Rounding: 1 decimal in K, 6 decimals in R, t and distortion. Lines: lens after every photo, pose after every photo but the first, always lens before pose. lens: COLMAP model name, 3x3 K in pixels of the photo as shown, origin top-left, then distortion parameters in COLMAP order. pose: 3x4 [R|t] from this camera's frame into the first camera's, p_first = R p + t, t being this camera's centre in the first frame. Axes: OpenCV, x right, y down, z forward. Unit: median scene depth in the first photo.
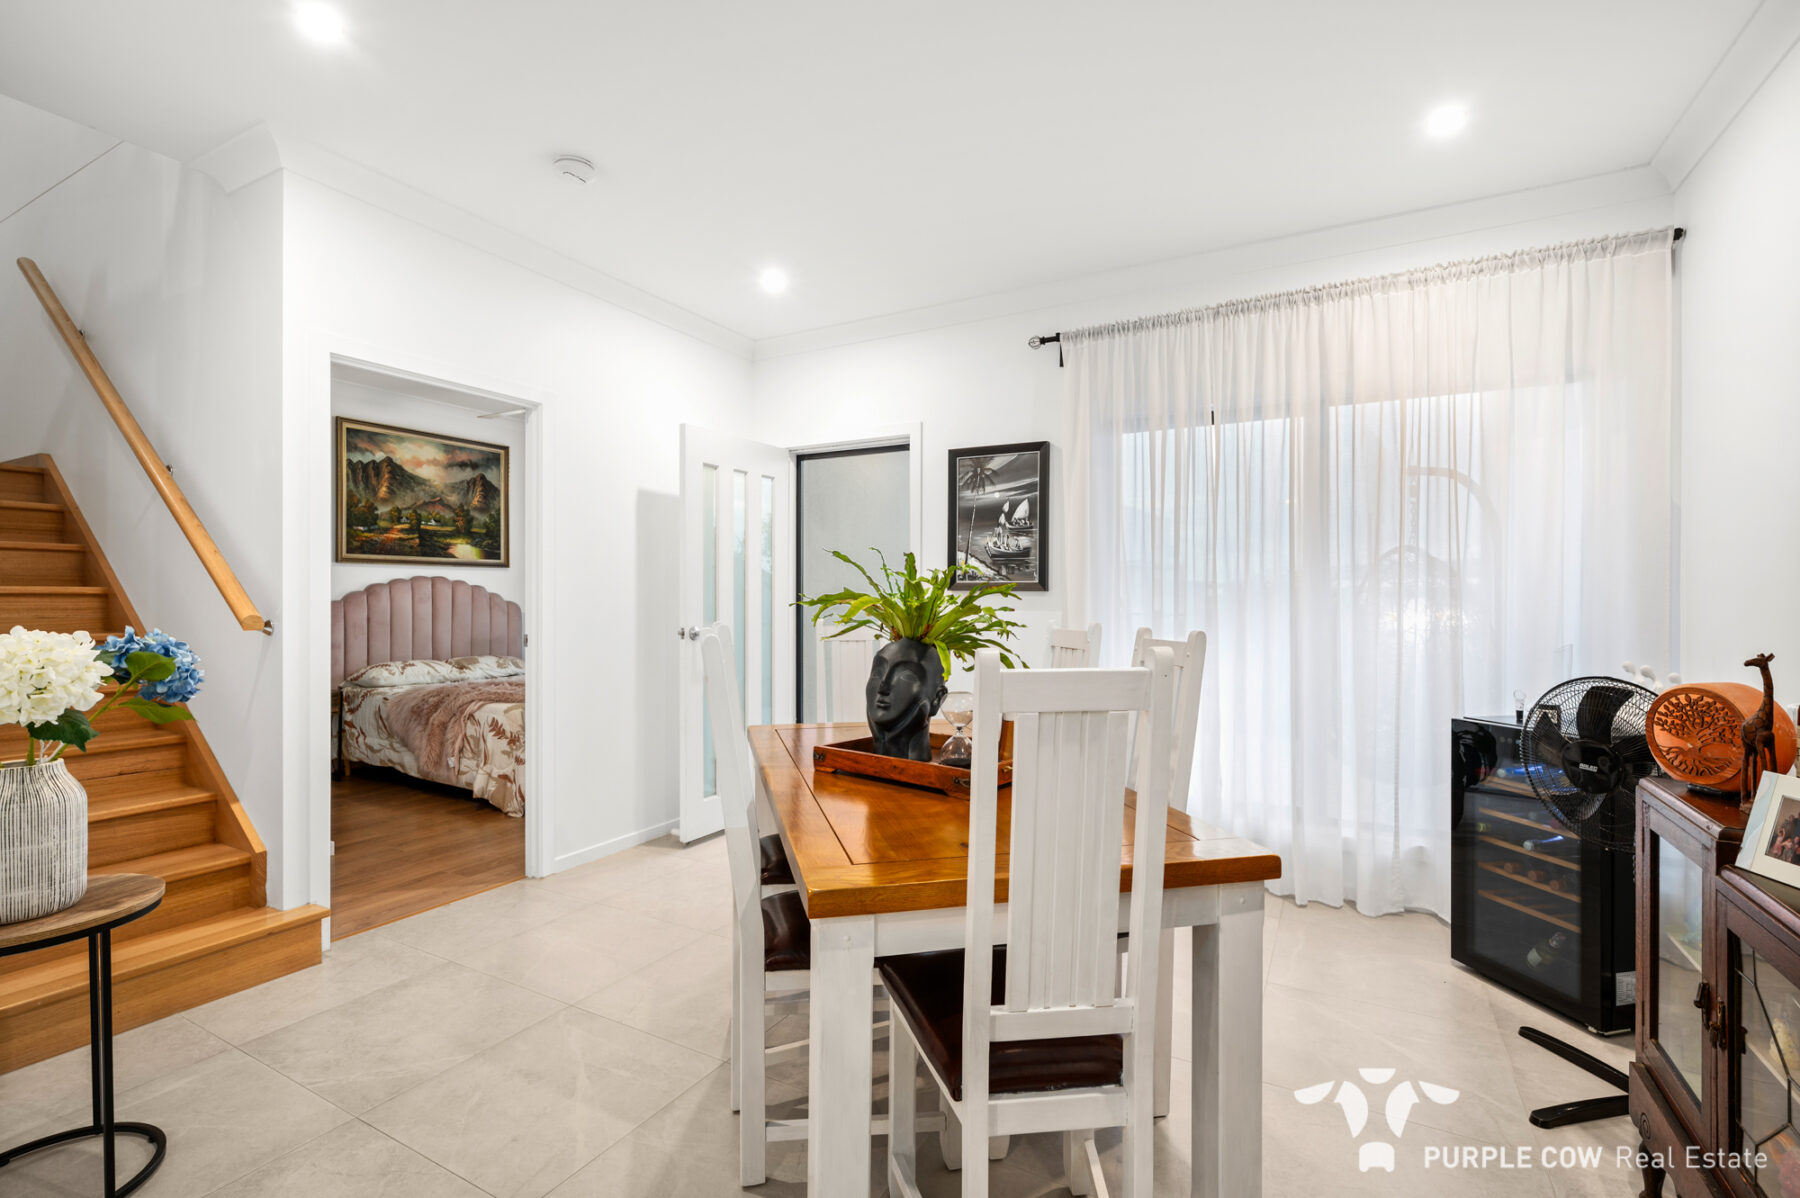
lens RADIAL K [[810.0, 0, 893.3], [0, 810.0, 603.5], [0, 0, 1]] dist [-0.000608, -0.000120]
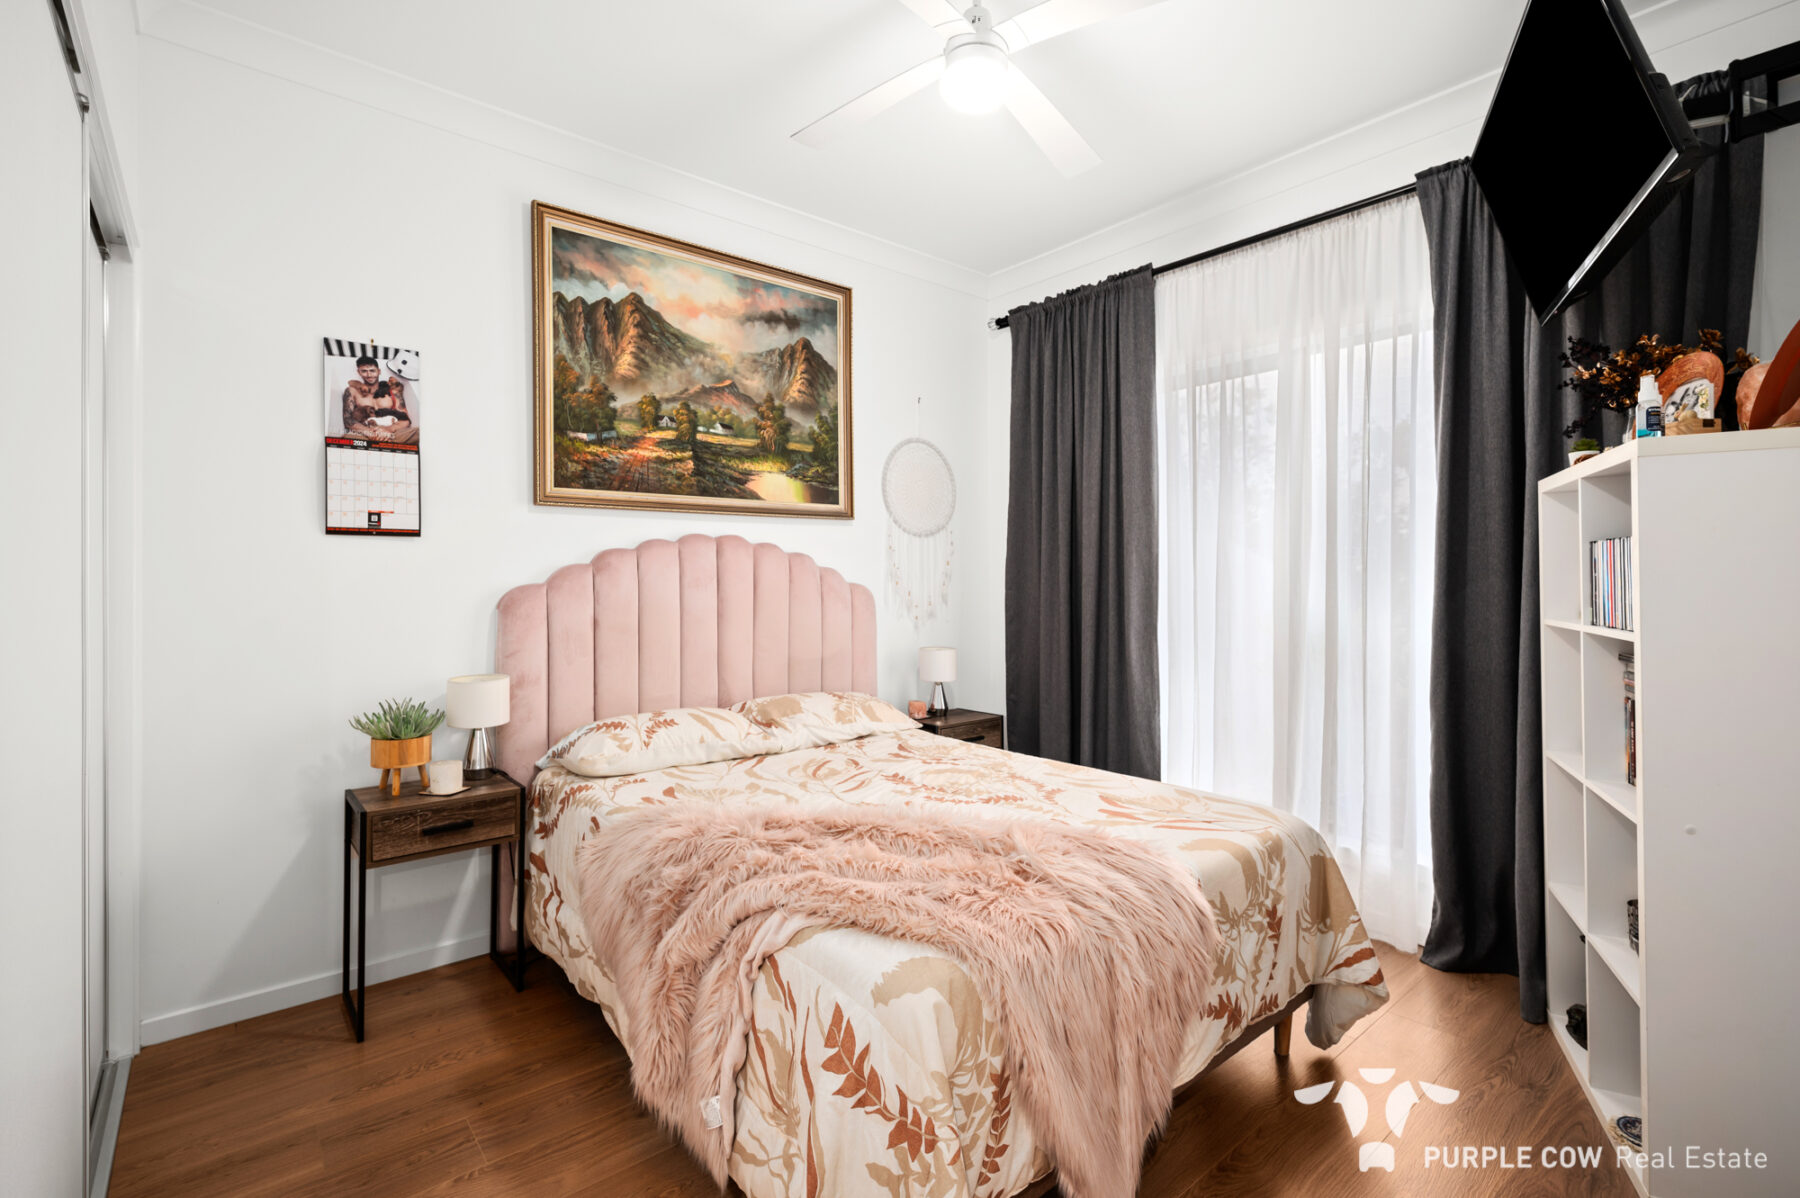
lens RADIAL K [[810.0, 0, 898.0], [0, 810.0, 589.1], [0, 0, 1]] dist [-0.000608, -0.000120]
pose [[0.933633, -0.006609, -0.358170, -0.286918], [0.007295, 0.999973, 0.000564, 0.000640], [0.358157, -0.003139, 0.933656, 0.574546]]
